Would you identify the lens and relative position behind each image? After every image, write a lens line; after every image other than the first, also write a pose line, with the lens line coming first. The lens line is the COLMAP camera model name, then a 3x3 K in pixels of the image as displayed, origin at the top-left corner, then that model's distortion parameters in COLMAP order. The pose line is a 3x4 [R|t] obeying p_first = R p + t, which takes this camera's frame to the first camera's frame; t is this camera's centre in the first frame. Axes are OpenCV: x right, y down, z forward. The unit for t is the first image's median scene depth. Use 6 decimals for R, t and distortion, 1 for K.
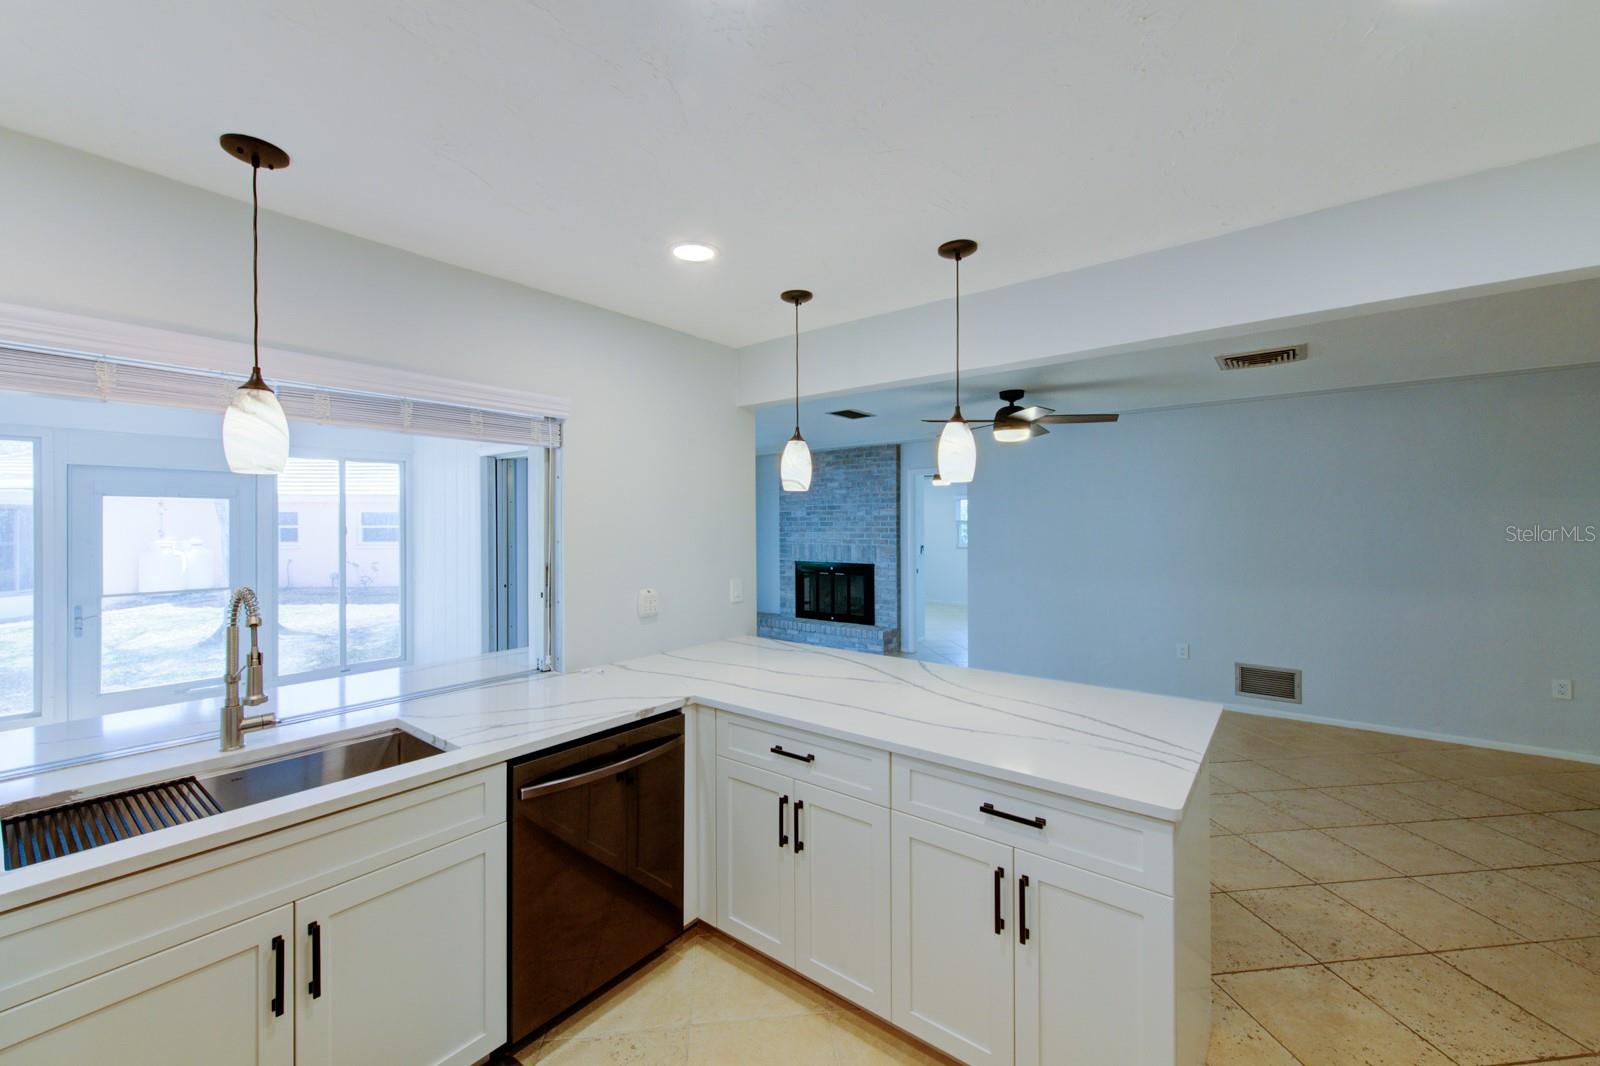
lens RADIAL K [[631.8, 0, 803.5], [0, 631.8, 517.0], [0, 0, 1]] dist [0.000615, -0.000305]
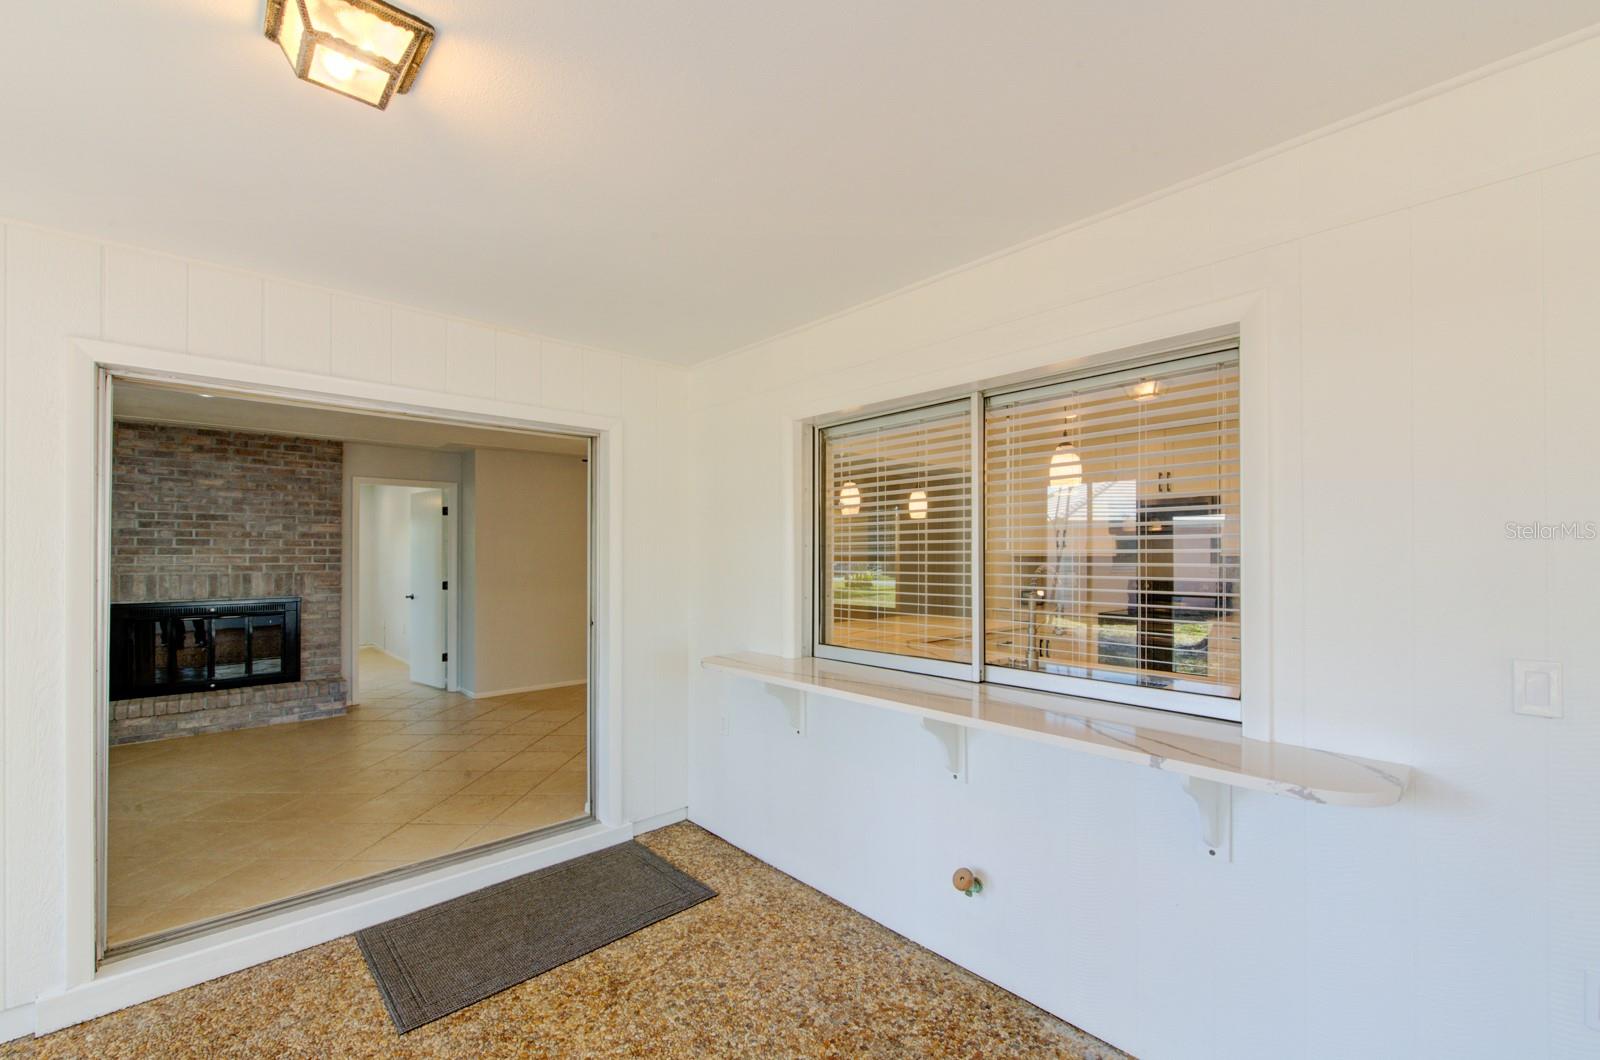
lens RADIAL K [[667.2, 0, 805.2], [0, 667.2, 552.9], [0, 0, 1]] dist [-0.001441, -0.000367]
pose [[0.169773, 0.008001, 0.985451, -0.549795], [-0.011623, 0.999914, -0.006116, 0.019814], [-0.985415, -0.010416, 0.169852, 0.284157]]
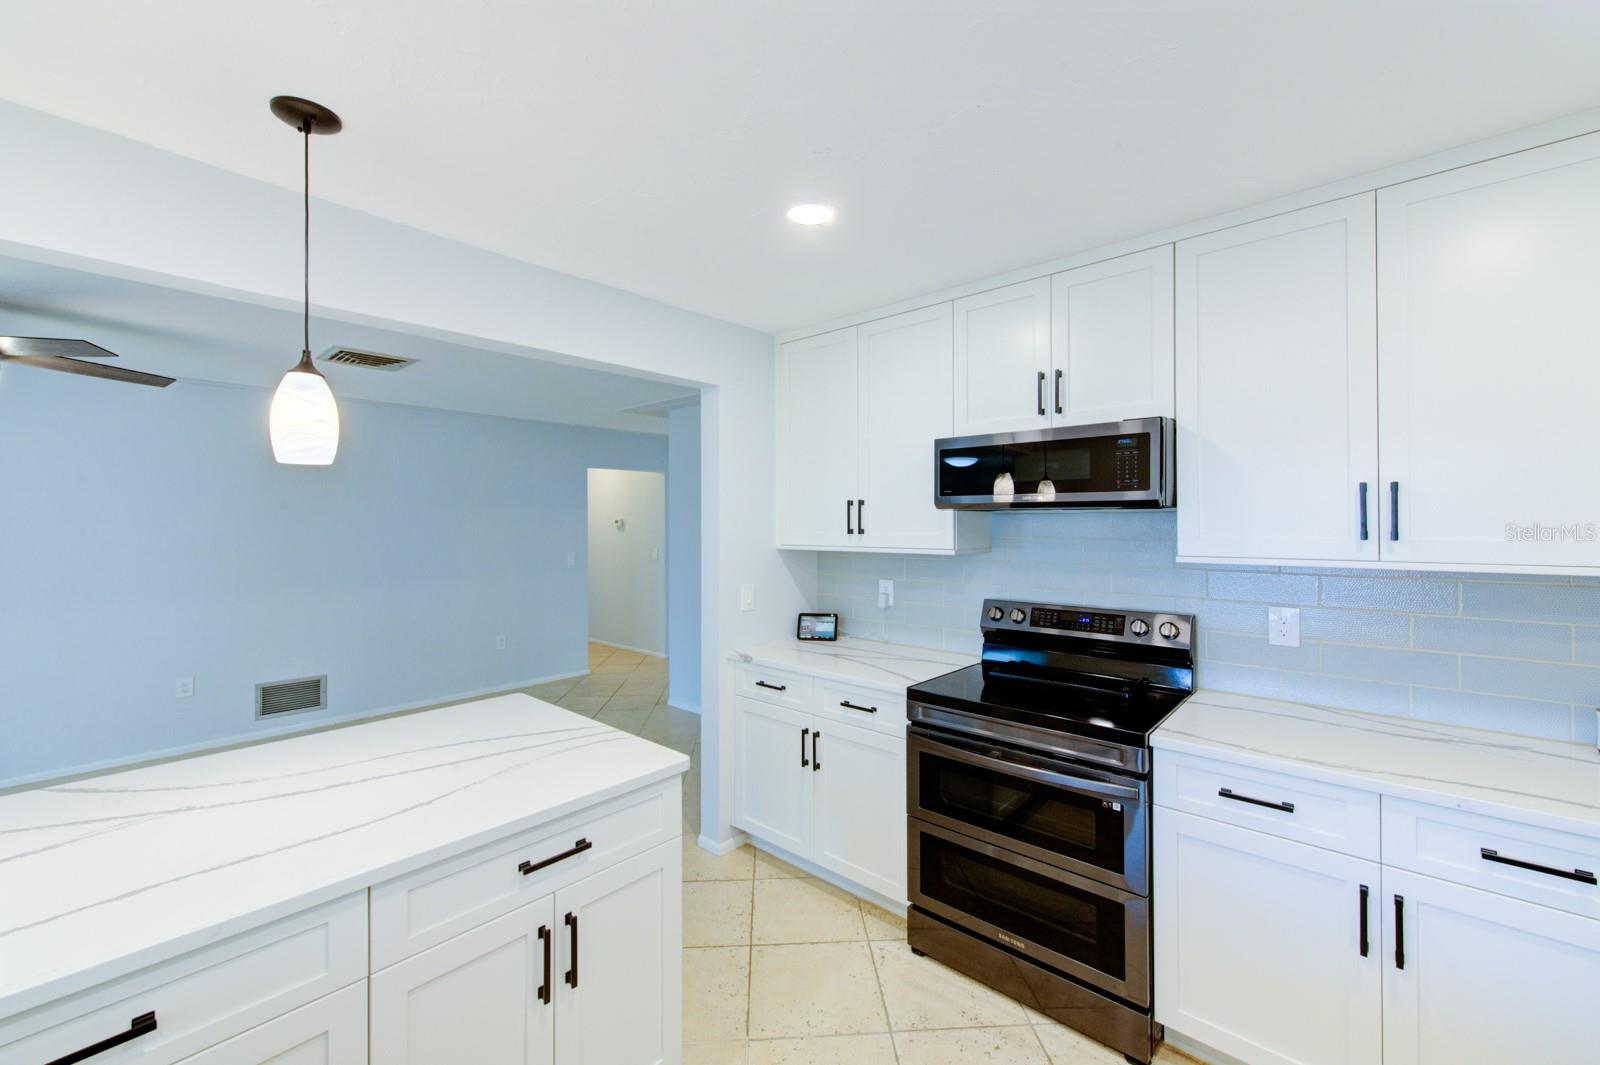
lens RADIAL K [[631.8, 0, 803.5], [0, 631.8, 516.5], [0, 0, 1]] dist [0.000615, -0.000305]
pose [[0.077405, 0.012687, 0.996919, -0.107084], [-0.003646, 0.999916, -0.012442, 0.001462], [-0.996993, -0.002671, 0.077445, 0.118722]]
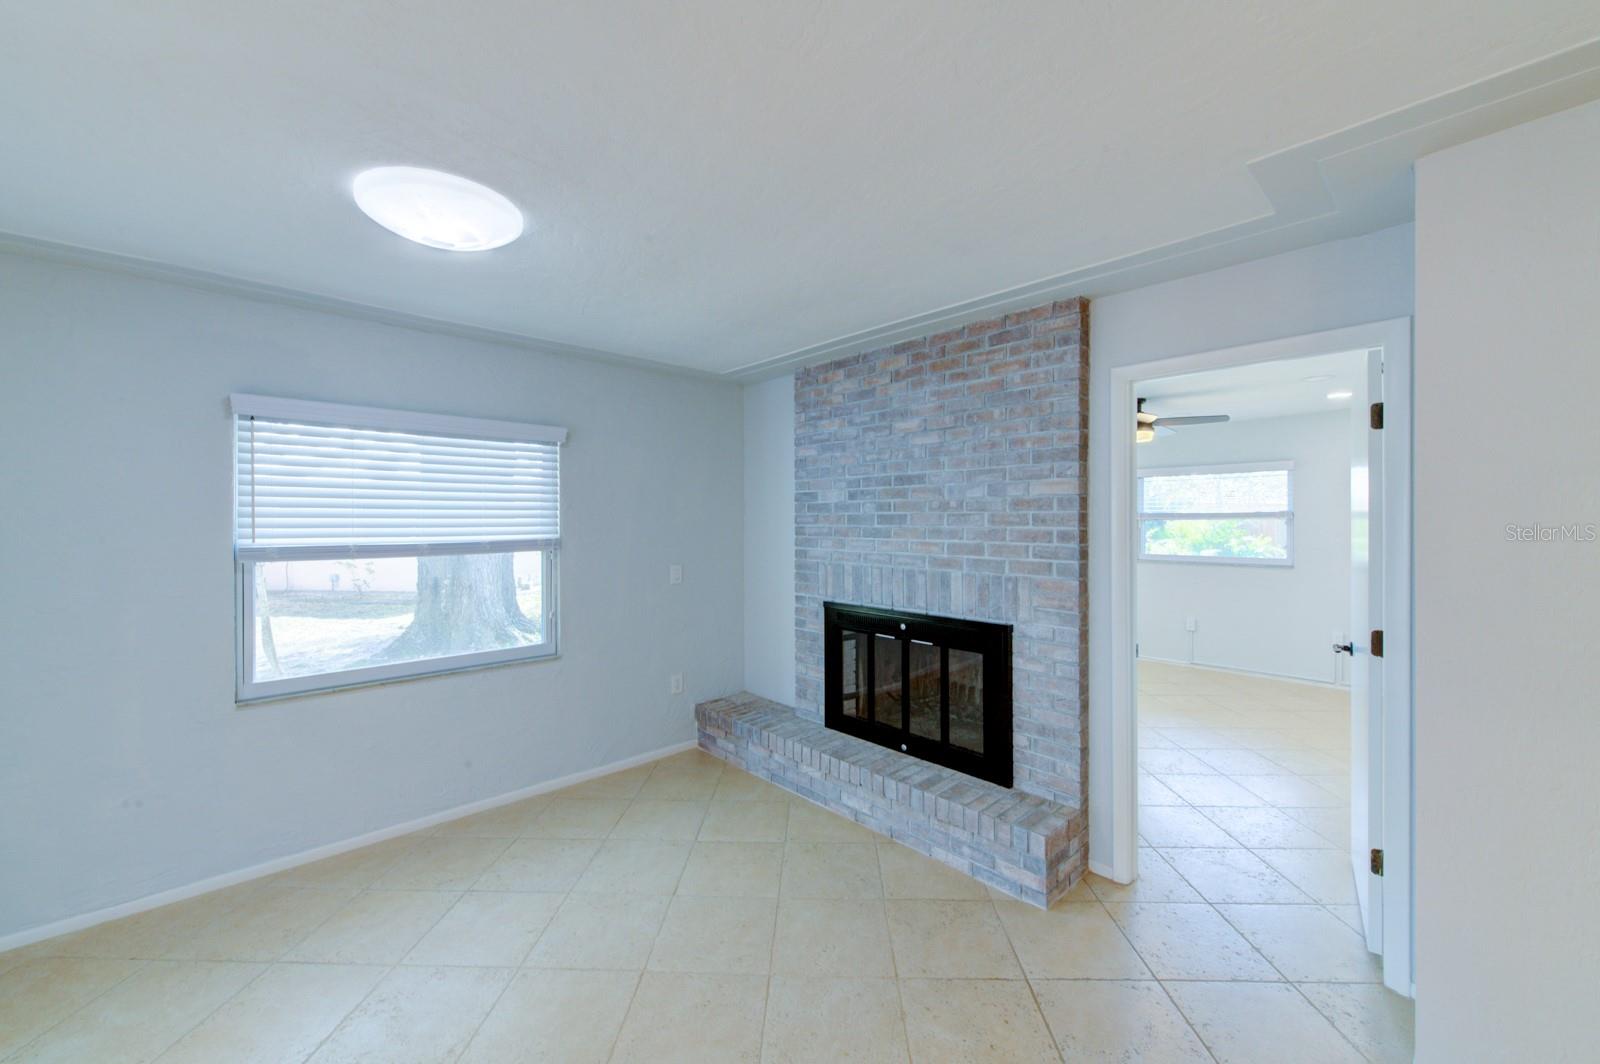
lens RADIAL K [[631.8, 0, 803.5], [0, 631.8, 516.0], [0, 0, 1]] dist [0.000615, -0.000305]
pose [[0.986460, 0.003031, -0.163973, 0.049660], [-0.001826, 0.999970, 0.007496, 0.006082], [0.163991, -0.007095, 0.986436, 0.599672]]
